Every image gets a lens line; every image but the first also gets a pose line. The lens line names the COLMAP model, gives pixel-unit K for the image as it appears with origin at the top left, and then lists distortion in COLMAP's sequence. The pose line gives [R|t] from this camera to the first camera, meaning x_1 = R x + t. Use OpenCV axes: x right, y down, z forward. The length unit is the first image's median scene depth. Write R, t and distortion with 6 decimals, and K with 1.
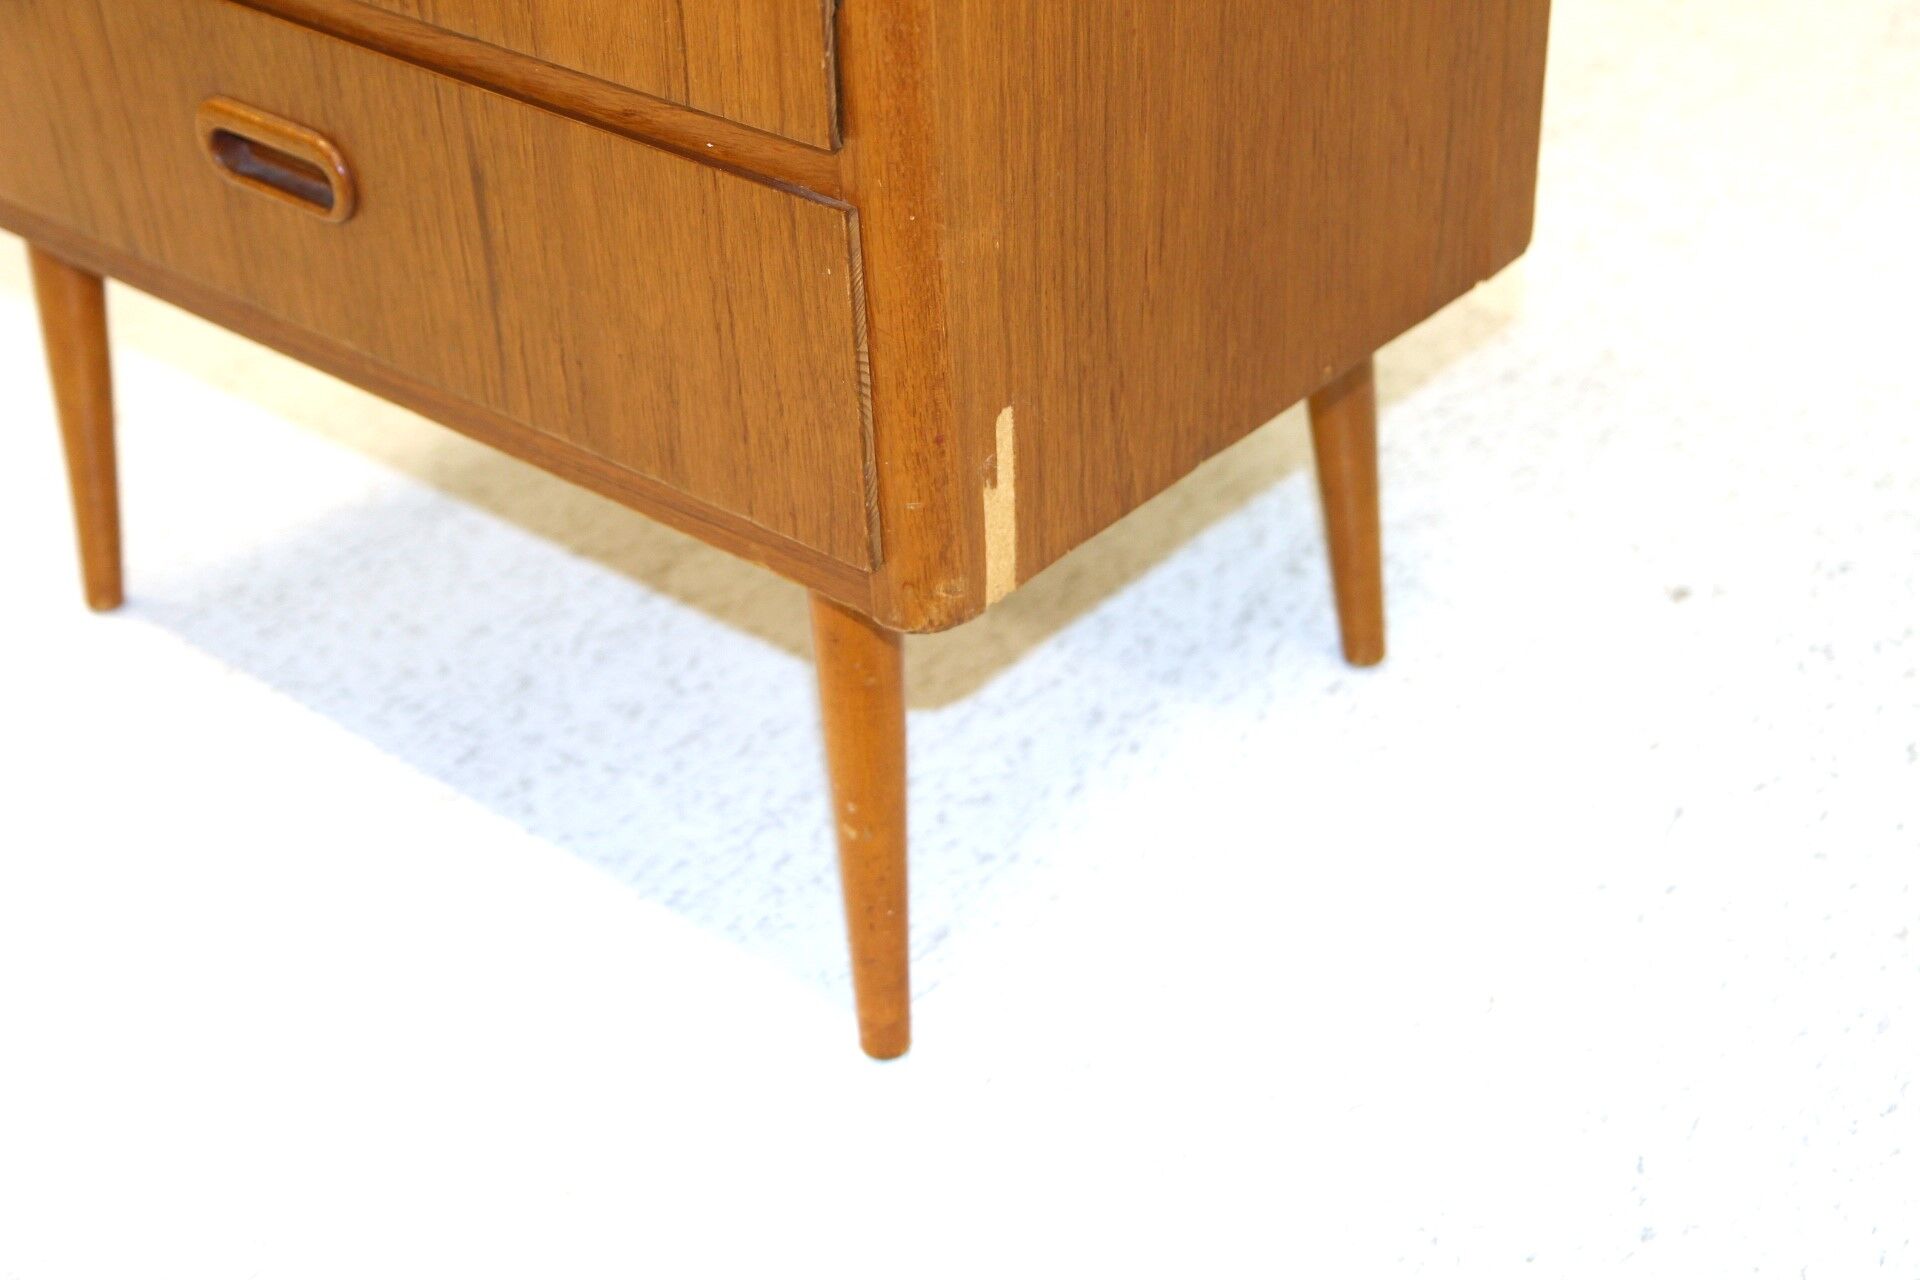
lens RADIAL K [[2676.3, 0, 927.9], [0, 2676.3, 638.9], [0, 0, 1]] dist [0.126429, 0.034484]
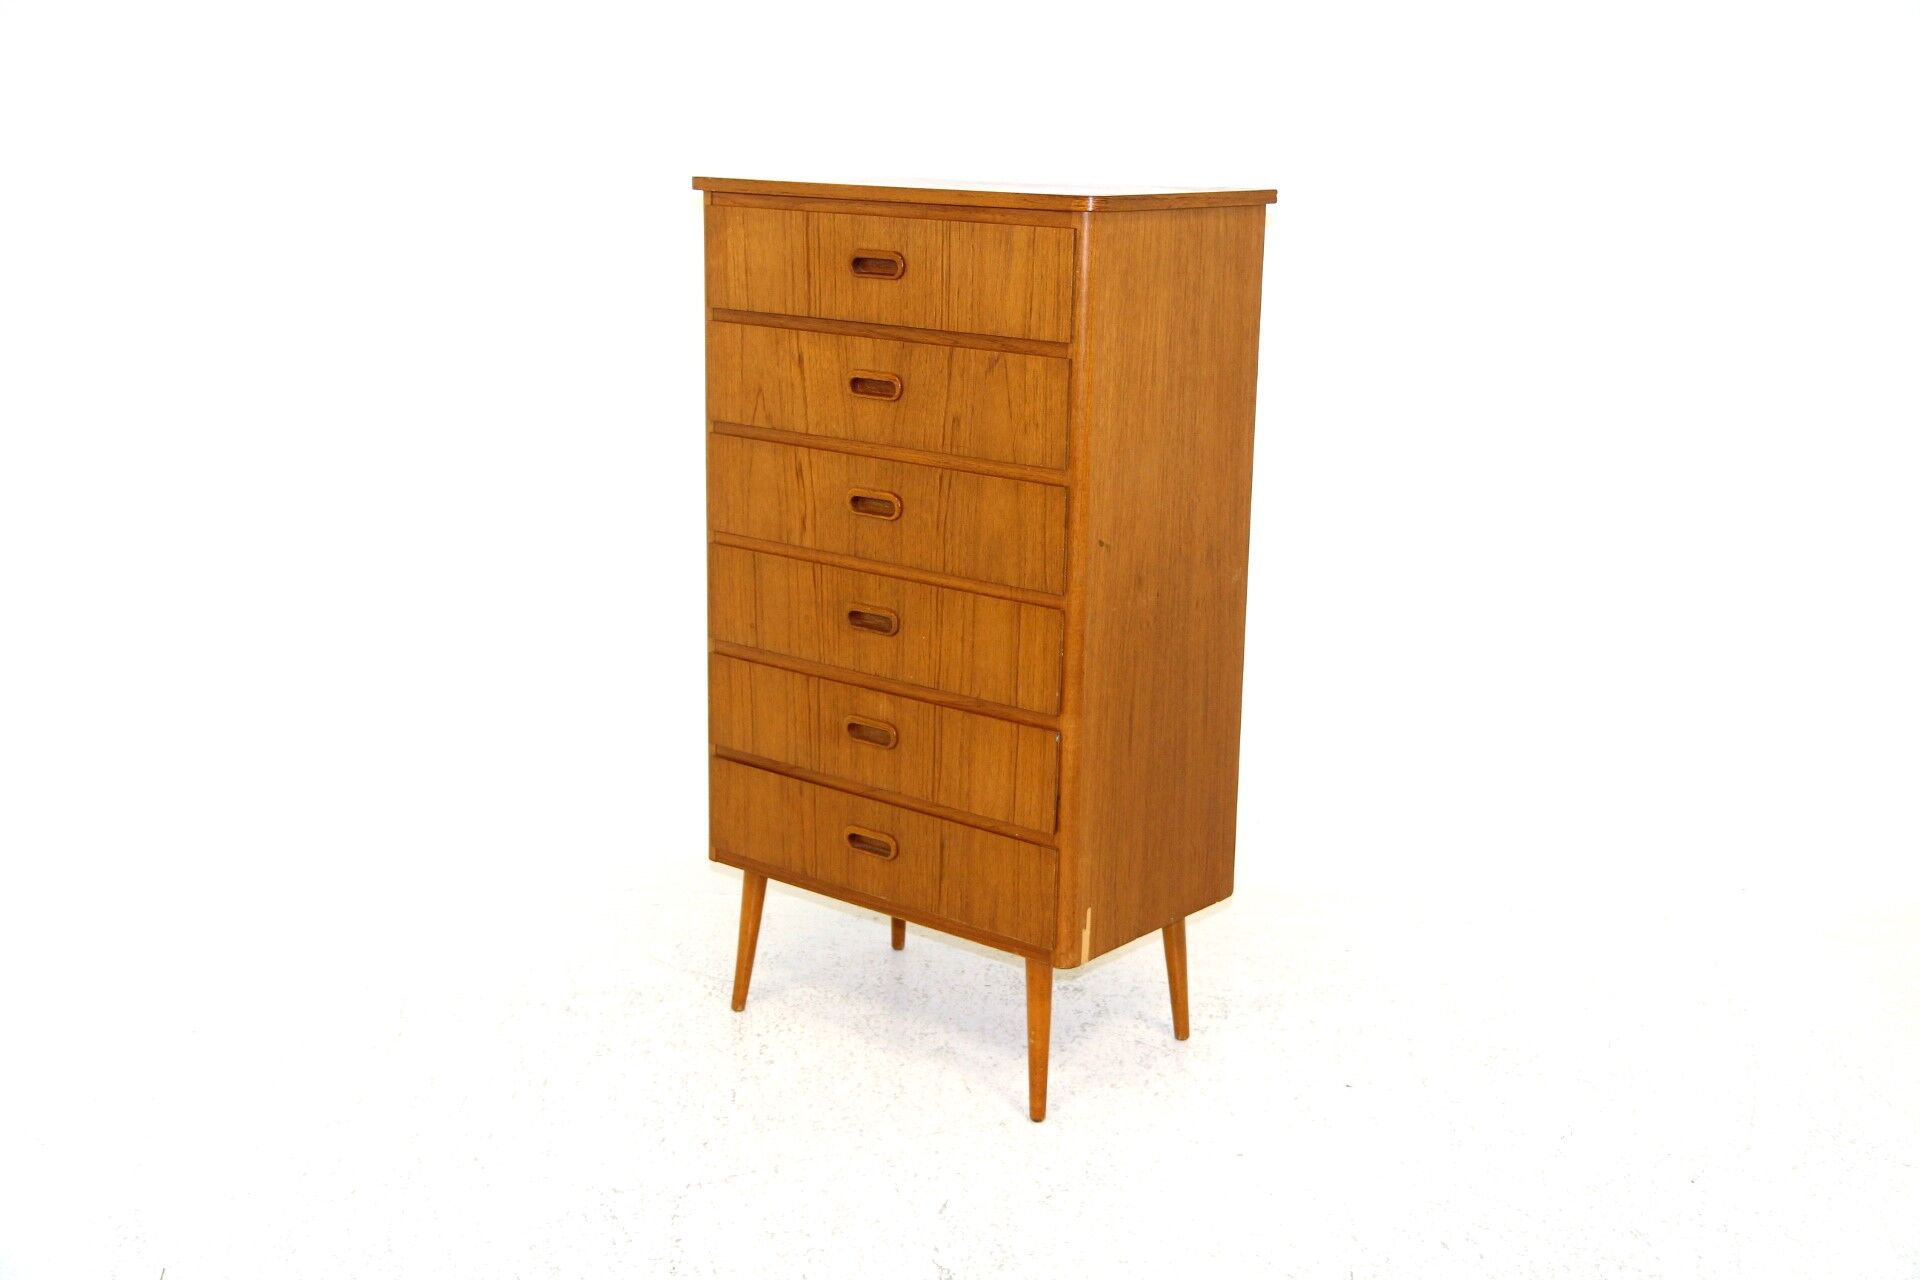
lens RADIAL K [[2267.7, 0, 960.0], [0, 2267.7, 640.0], [0, 0, 1]] dist [0.014997, 0.003272]
pose [[0.996444, 0.062032, 0.057024, -0.342347], [-0.038700, 0.938087, -0.344231, 0.636361], [-0.074847, 0.340800, 0.937152, -2.010657]]
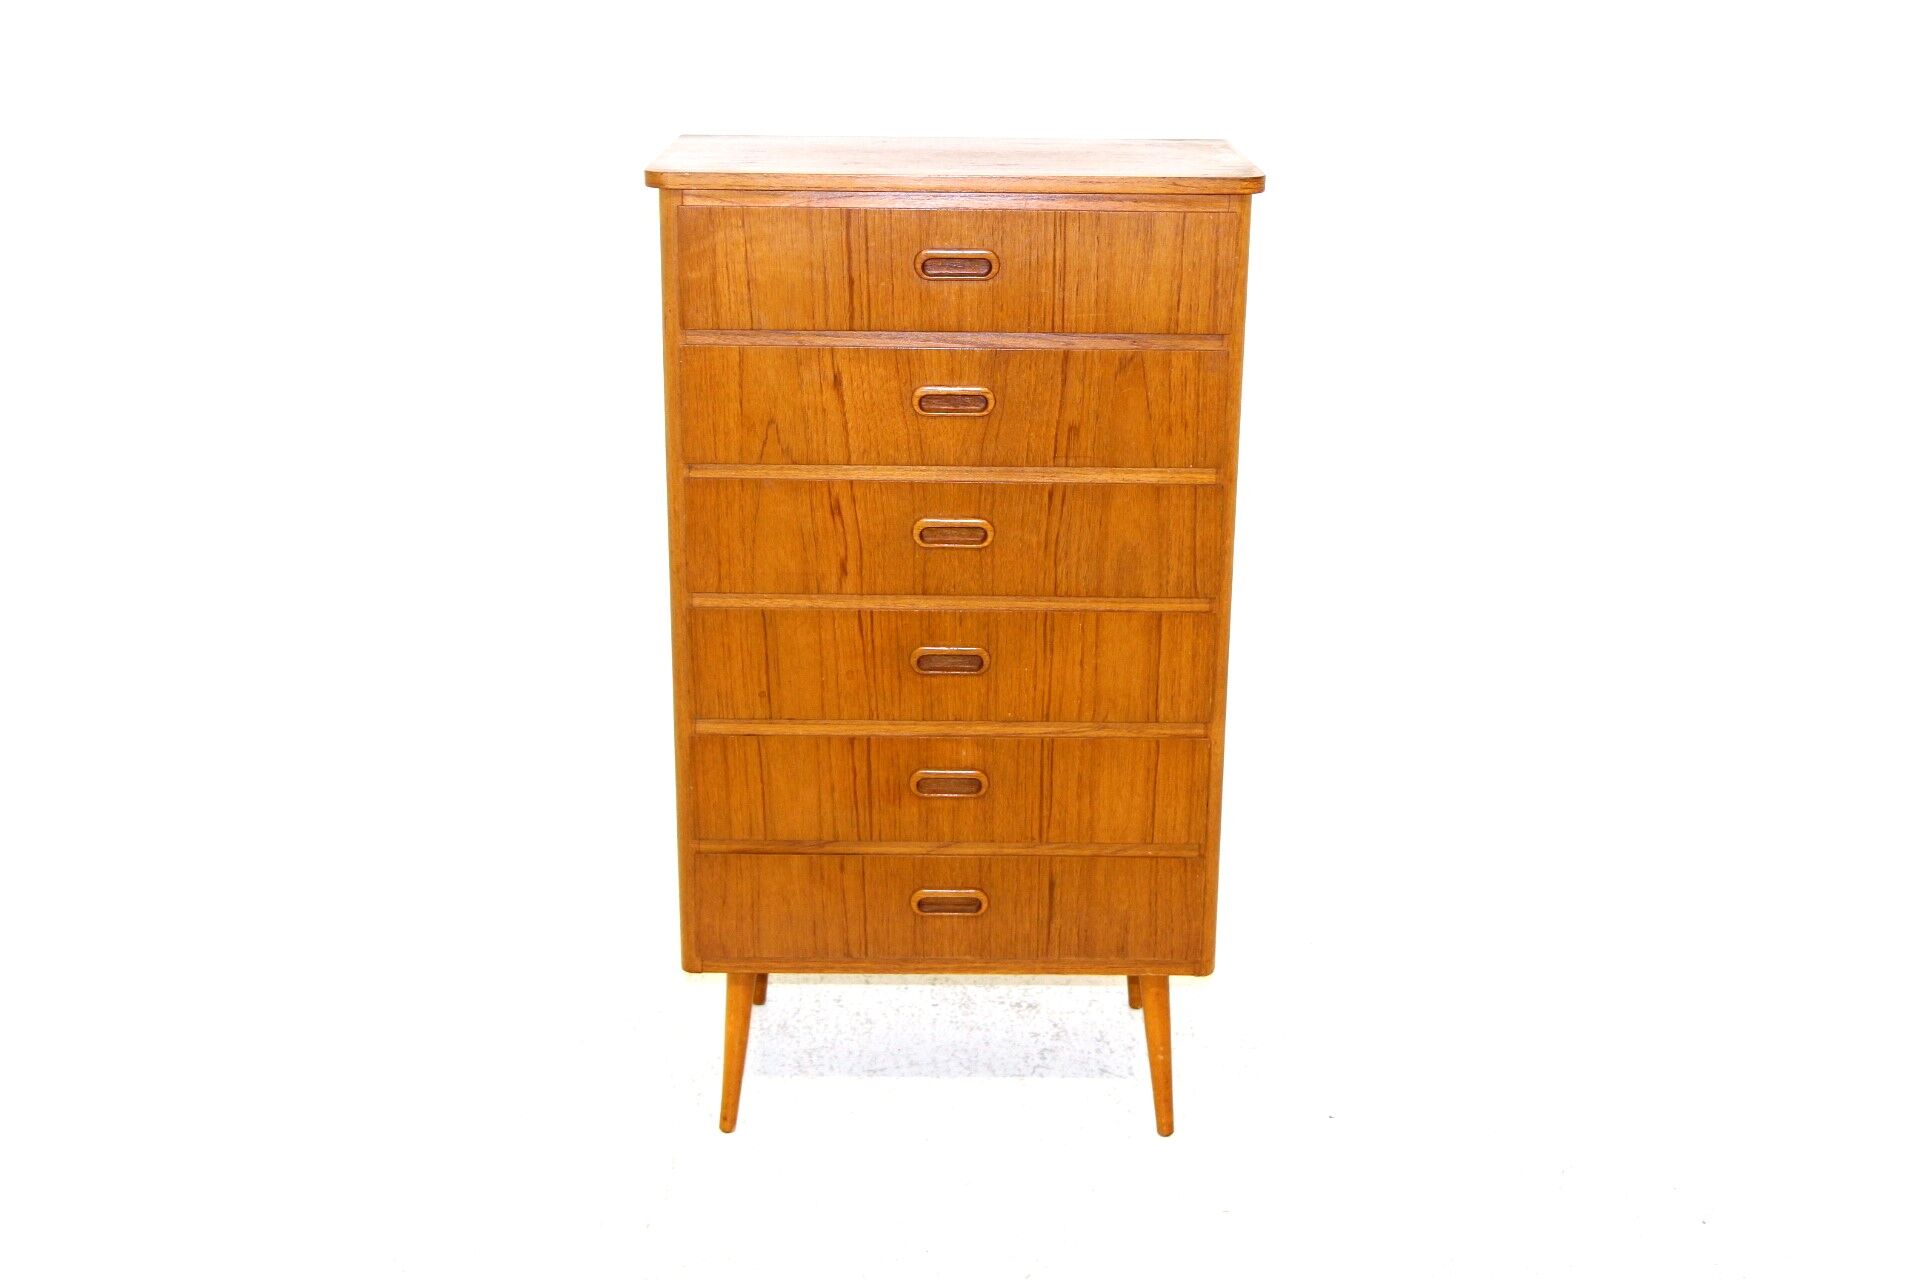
lens RADIAL K [[2267.7, 0, 960.0], [0, 2267.7, 640.0], [0, 0, 1]] dist [0.014997, 0.003272]
pose [[0.739659, -0.141436, 0.657952, -2.112275], [0.325842, 0.930694, -0.166241, -0.022382], [-0.588839, 0.337350, 0.734482, -1.134639]]
